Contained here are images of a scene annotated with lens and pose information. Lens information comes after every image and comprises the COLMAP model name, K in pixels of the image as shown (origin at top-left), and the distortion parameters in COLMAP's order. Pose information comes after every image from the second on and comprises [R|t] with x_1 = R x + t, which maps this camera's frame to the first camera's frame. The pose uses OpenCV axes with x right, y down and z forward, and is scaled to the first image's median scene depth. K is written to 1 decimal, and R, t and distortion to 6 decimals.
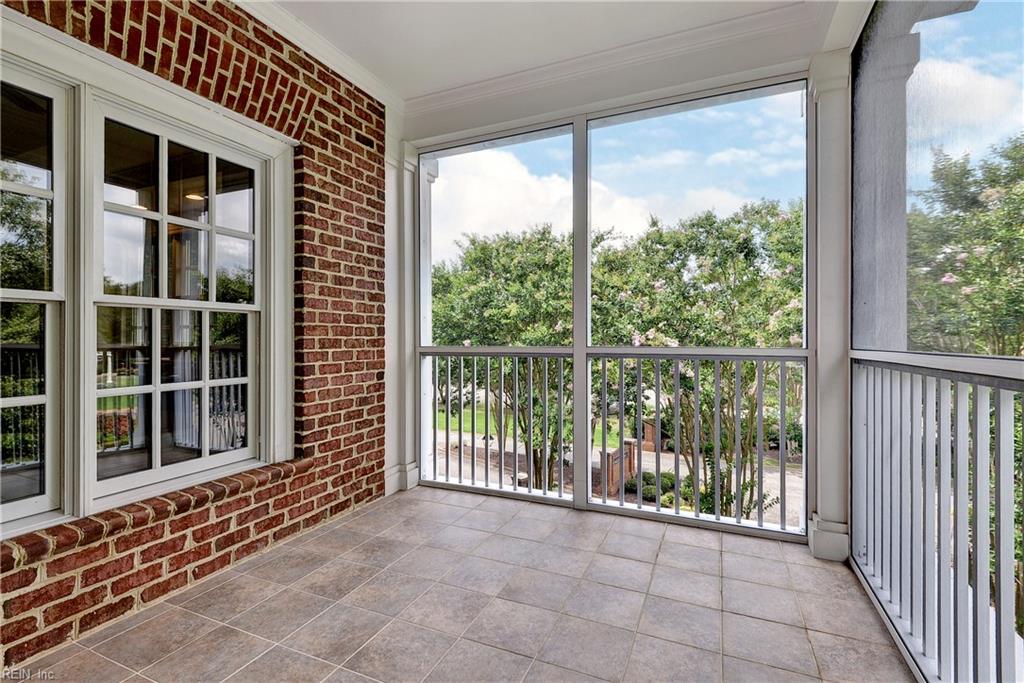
lens RADIAL K [[481.4, 0, 511.7], [0, 481.4, 336.0], [0, 0, 1]] dist [0.029510, -0.003354]
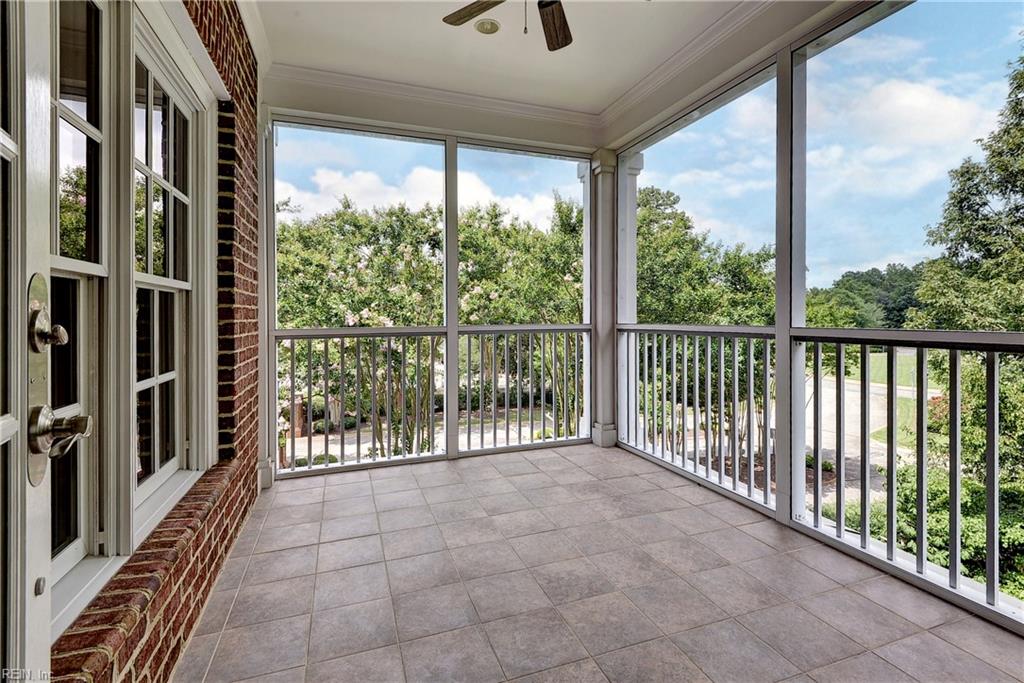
lens RADIAL K [[481.4, 0, 537.8], [0, 481.4, 316.1], [0, 0, 1]] dist [0.029510, -0.003354]
pose [[0.702327, -0.007955, 0.711810, -0.662081], [0.005846, 0.999968, 0.005407, -0.007816], [-0.711830, 0.000364, 0.702352, -0.010208]]
